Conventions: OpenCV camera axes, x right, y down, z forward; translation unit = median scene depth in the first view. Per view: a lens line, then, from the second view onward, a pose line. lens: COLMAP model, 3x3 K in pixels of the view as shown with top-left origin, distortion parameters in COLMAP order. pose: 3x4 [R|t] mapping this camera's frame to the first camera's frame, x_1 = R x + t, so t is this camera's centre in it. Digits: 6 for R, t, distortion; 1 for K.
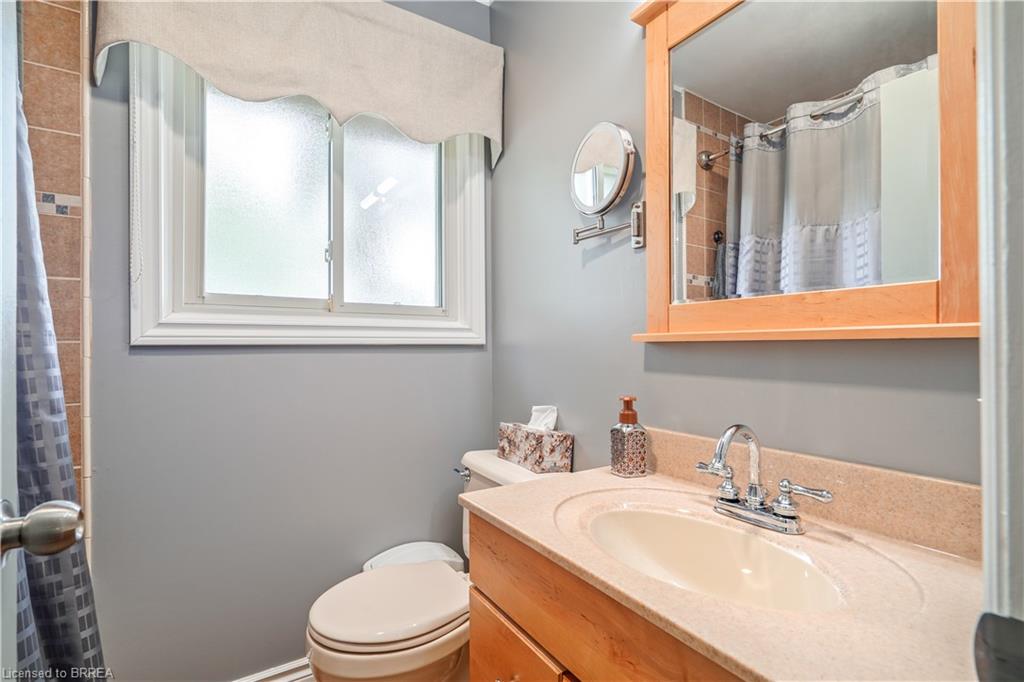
lens RADIAL K [[472.2, 0, 513.8], [0, 472.2, 342.9], [0, 0, 1]] dist [-0.002641, 0.002336]
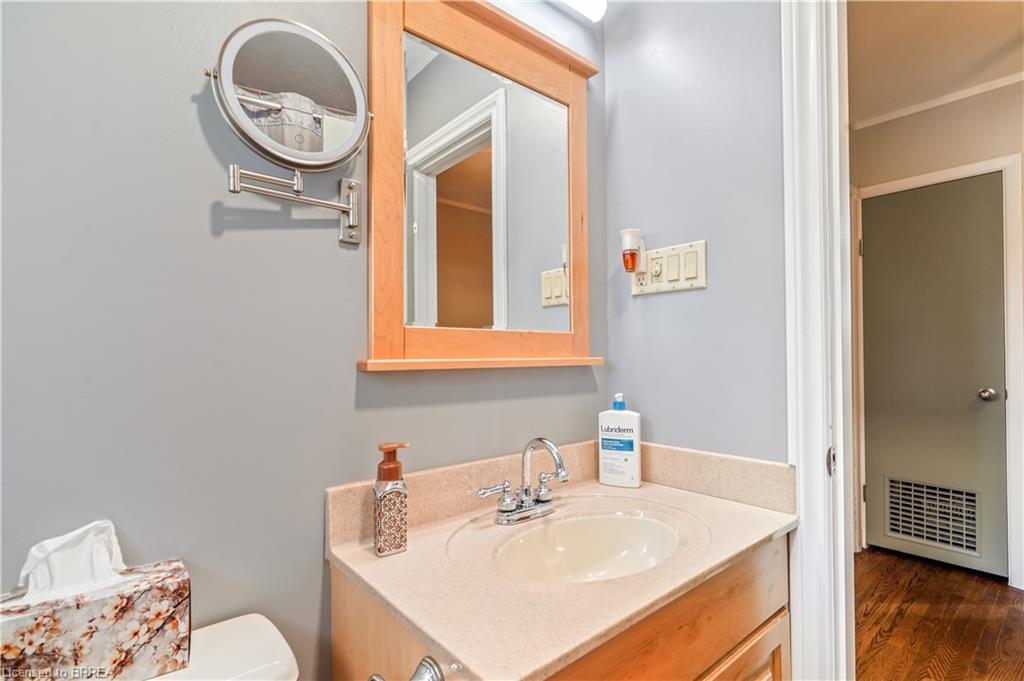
lens RADIAL K [[472.2, 0, 513.4], [0, 472.2, 347.6], [0, 0, 1]] dist [-0.002641, 0.002336]
pose [[-0.118807, 0.013902, 0.992820, -0.533611], [-0.008198, 0.999854, -0.014982, -0.031903], [-0.992884, -0.009919, -0.118676, 0.894669]]
